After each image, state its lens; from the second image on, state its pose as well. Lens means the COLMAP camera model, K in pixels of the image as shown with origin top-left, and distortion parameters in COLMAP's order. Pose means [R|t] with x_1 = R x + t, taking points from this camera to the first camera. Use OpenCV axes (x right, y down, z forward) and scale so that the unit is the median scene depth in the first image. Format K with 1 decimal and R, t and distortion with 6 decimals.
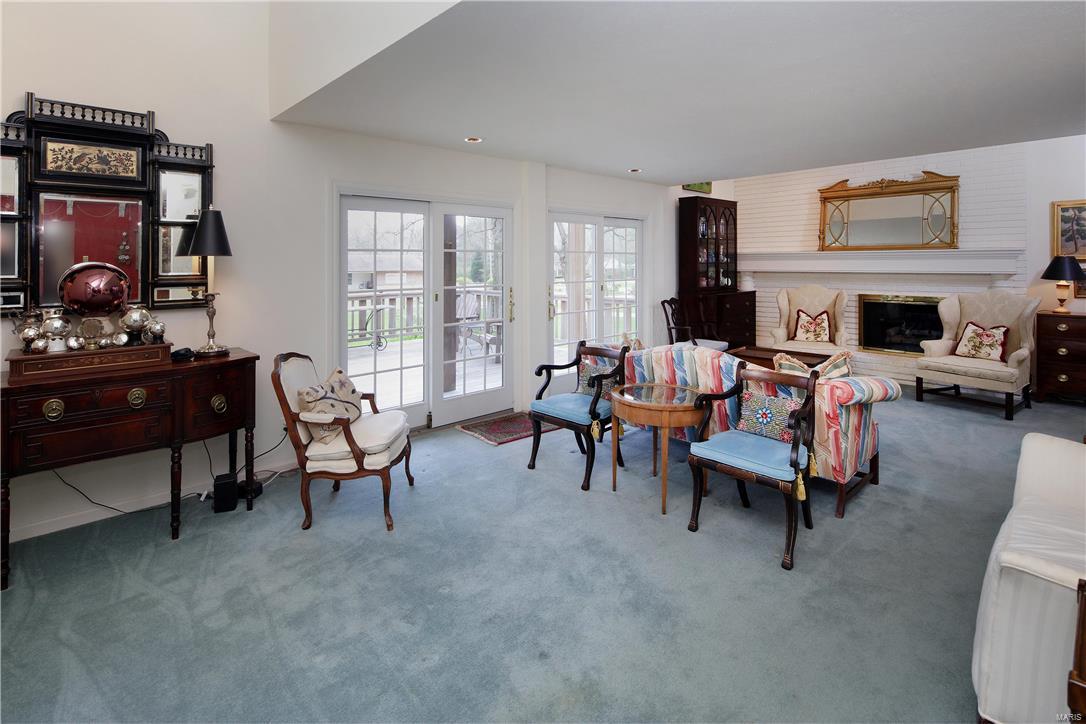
lens RADIAL K [[509.0, 0, 543.0], [0, 509.0, 362.0], [0, 0, 1]] dist [0.012331, -0.000174]
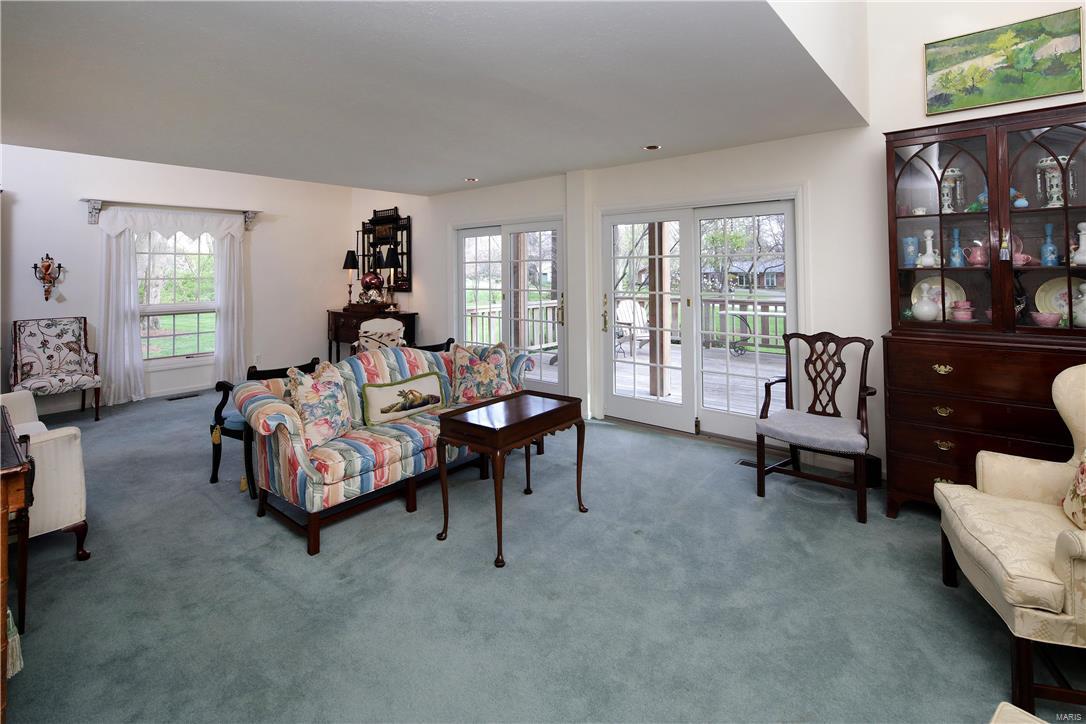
lens RADIAL K [[509.0, 0, 543.0], [0, 509.0, 362.0], [0, 0, 1]] dist [0.012331, -0.000174]
pose [[0.113232, 0.179679, -0.977187, 1.108291], [-0.181213, 0.970750, 0.157498, -0.184896], [0.976903, 0.159245, 0.142480, 0.923231]]
